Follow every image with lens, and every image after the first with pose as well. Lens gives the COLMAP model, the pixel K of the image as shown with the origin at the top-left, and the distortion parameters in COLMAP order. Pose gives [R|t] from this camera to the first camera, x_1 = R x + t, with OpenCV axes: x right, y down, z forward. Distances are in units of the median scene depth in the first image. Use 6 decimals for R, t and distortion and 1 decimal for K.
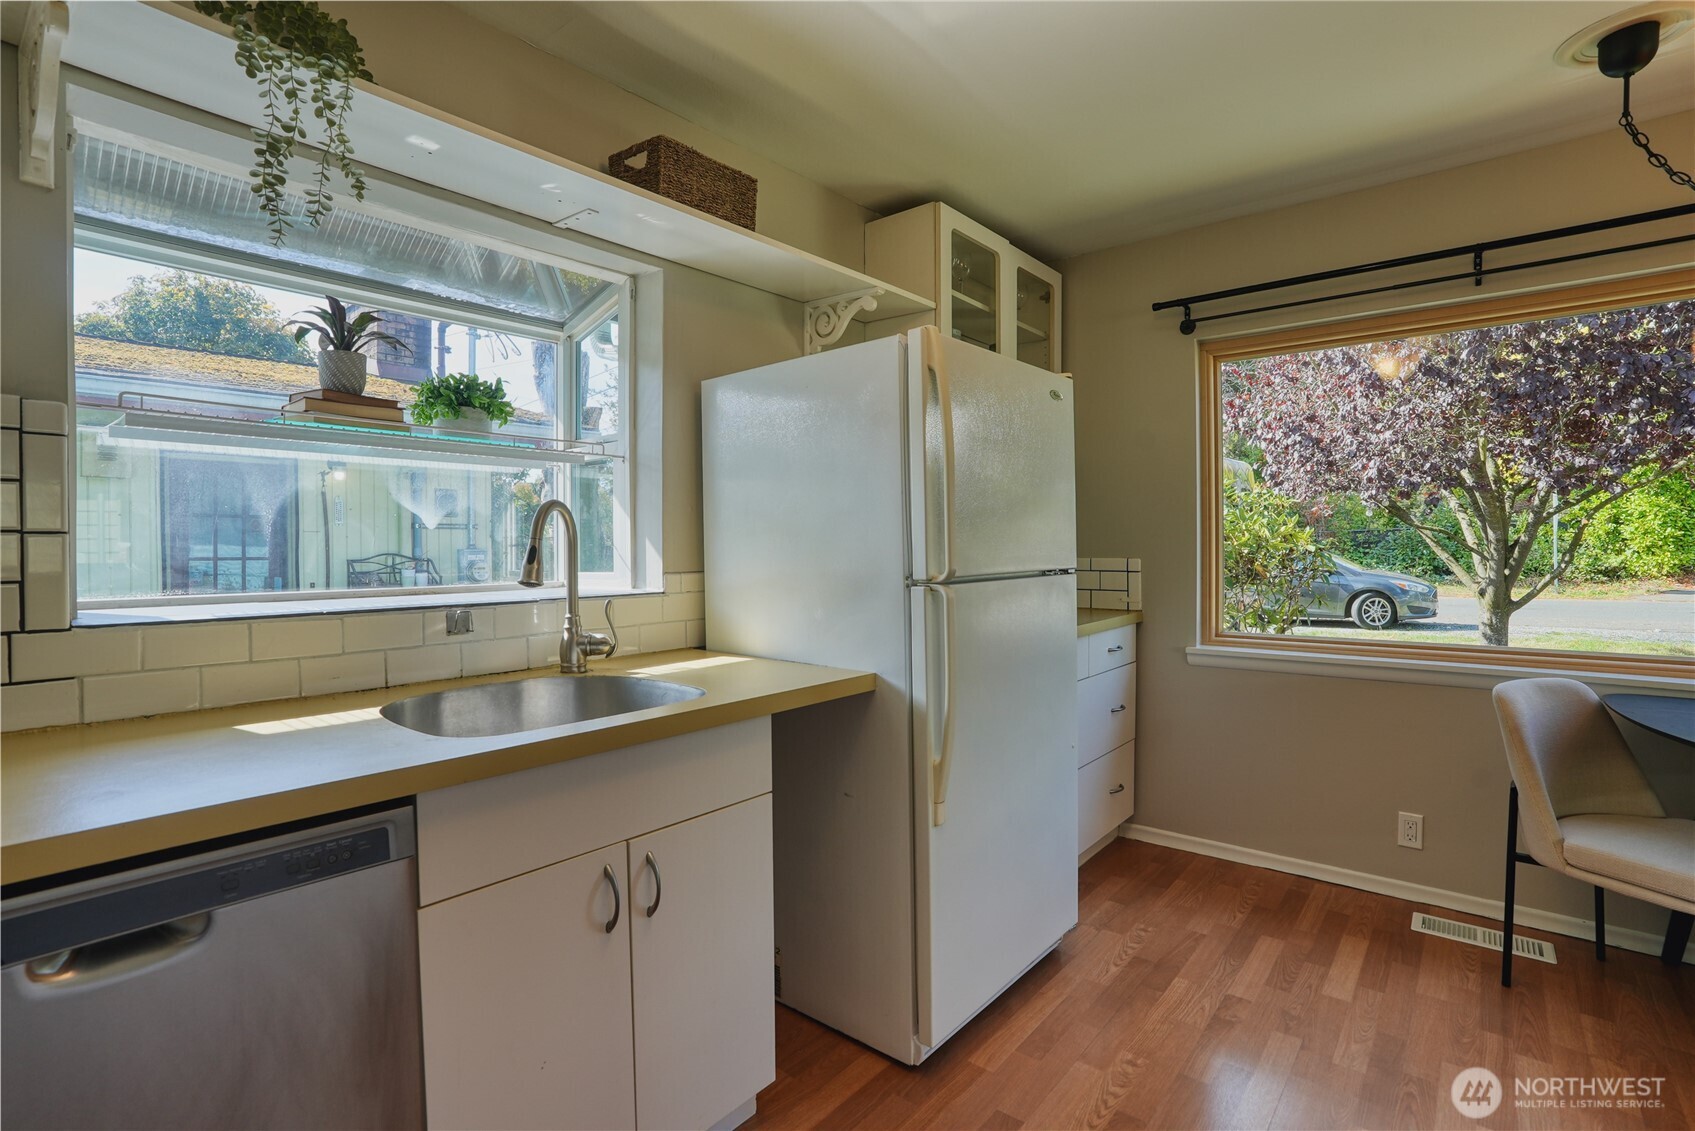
lens RADIAL K [[800.1, 0, 856.8], [0, 800.1, 551.0], [0, 0, 1]] dist [-0.055032, 0.014227]
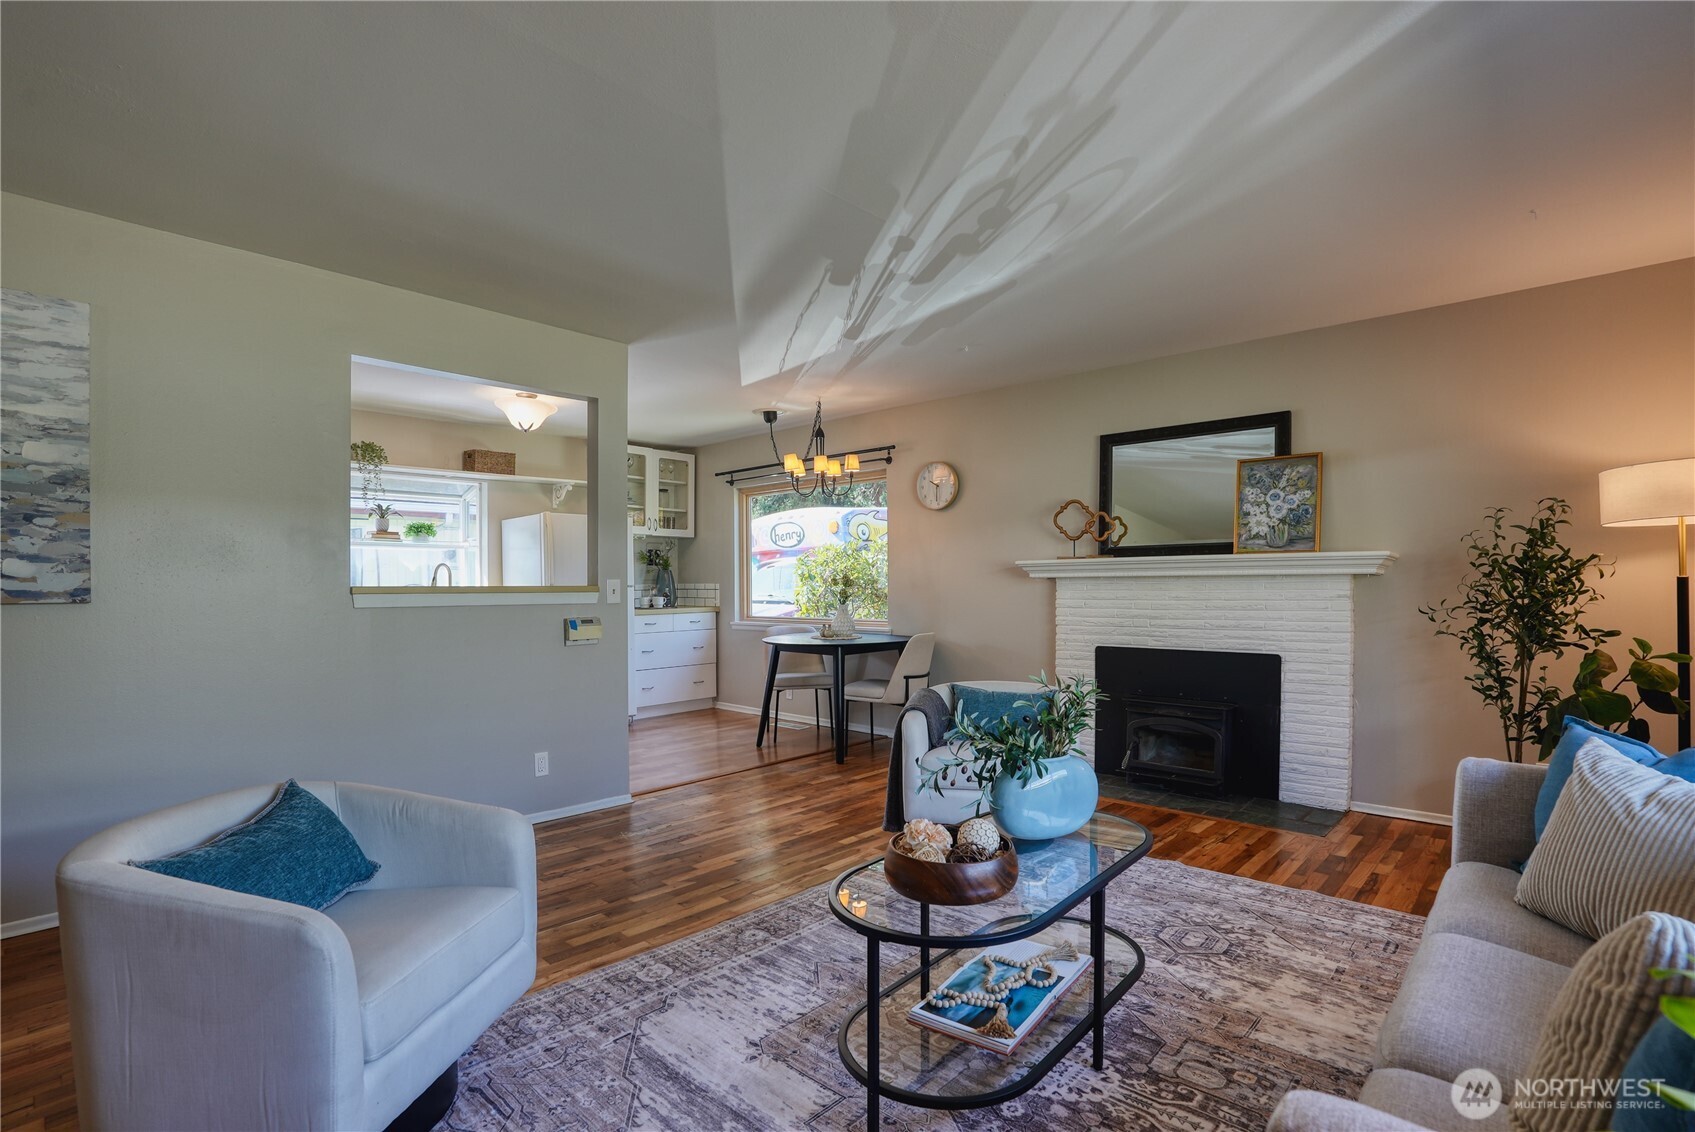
lens RADIAL K [[800.1, 0, 847.3], [0, 800.1, 588.8], [0, 0, 1]] dist [-0.055032, 0.014227]
pose [[0.998705, -0.001631, -0.050843, 1.122612], [0.001485, 0.999995, -0.002915, 0.042841], [0.050847, 0.002836, 0.998702, -1.689041]]
